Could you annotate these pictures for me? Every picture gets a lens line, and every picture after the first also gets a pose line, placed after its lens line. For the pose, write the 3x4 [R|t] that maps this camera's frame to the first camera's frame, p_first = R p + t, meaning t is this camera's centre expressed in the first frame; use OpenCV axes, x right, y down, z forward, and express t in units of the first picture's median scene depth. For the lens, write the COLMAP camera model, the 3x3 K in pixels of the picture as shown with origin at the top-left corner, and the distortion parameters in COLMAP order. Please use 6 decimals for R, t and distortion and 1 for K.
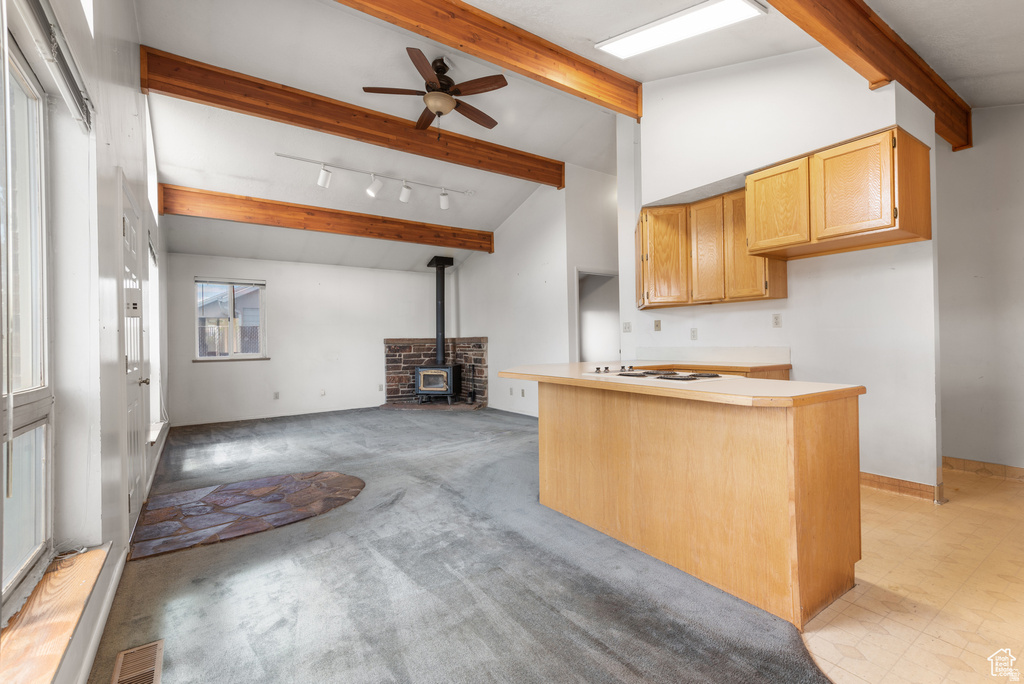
lens RADIAL K [[472.3, 0, 517.6], [0, 472.3, 336.9], [0, 0, 1]] dist [0.026895, -0.010559]
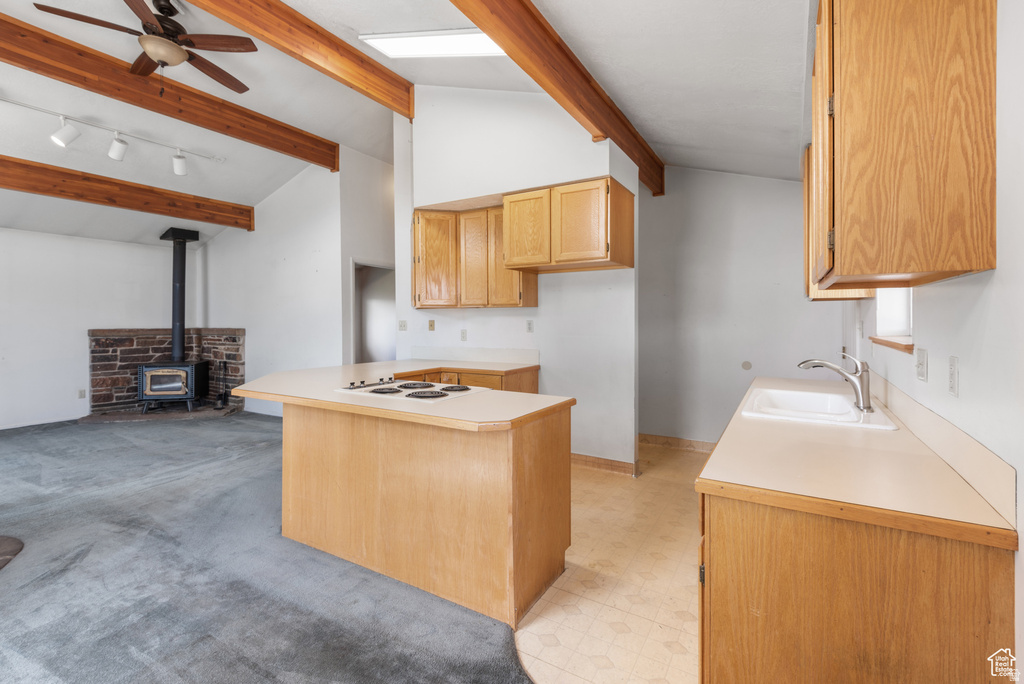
lens RADIAL K [[472.3, 0, 529.9], [0, 472.3, 317.5], [0, 0, 1]] dist [0.026895, -0.010559]
pose [[0.903779, 0.011248, 0.427852, 0.069750], [-0.012998, 0.999915, 0.001169, -0.058315], [-0.427803, -0.006618, 0.903848, -0.008264]]
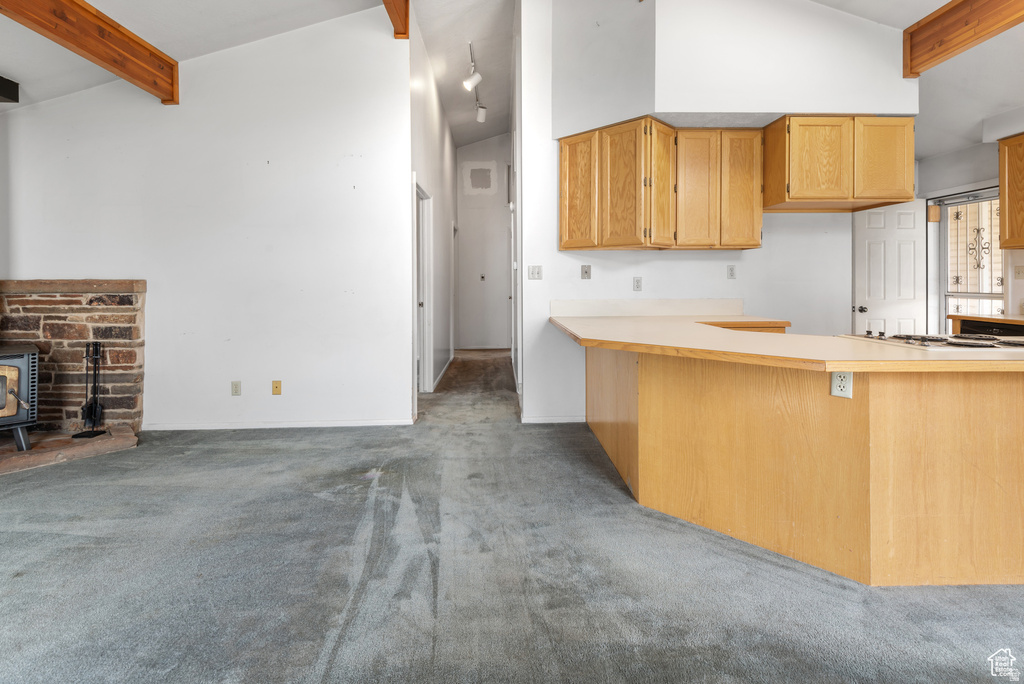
lens RADIAL K [[472.3, 0, 503.6], [0, 472.3, 283.1], [0, 0, 1]] dist [0.026895, -0.010559]
pose [[0.536116, 0.009288, 0.844093, -0.568848], [-0.013849, 0.999902, -0.002206, -0.002860], [-0.844031, -0.010507, 0.536192, 0.909969]]
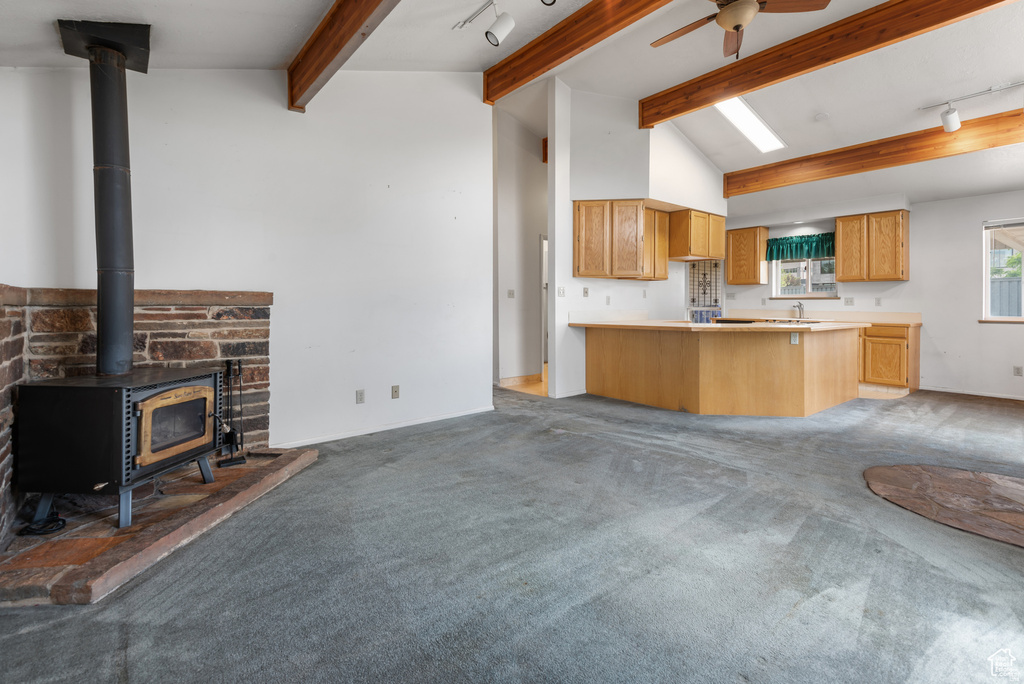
lens RADIAL K [[472.3, 0, 509.7], [0, 472.3, 305.6], [0, 0, 1]] dist [0.026895, -0.010559]
pose [[-0.087340, 0.010026, 0.996128, -1.091436], [-0.010585, 0.999884, -0.010992, 0.030226], [-0.996122, -0.011505, -0.087224, 1.679775]]
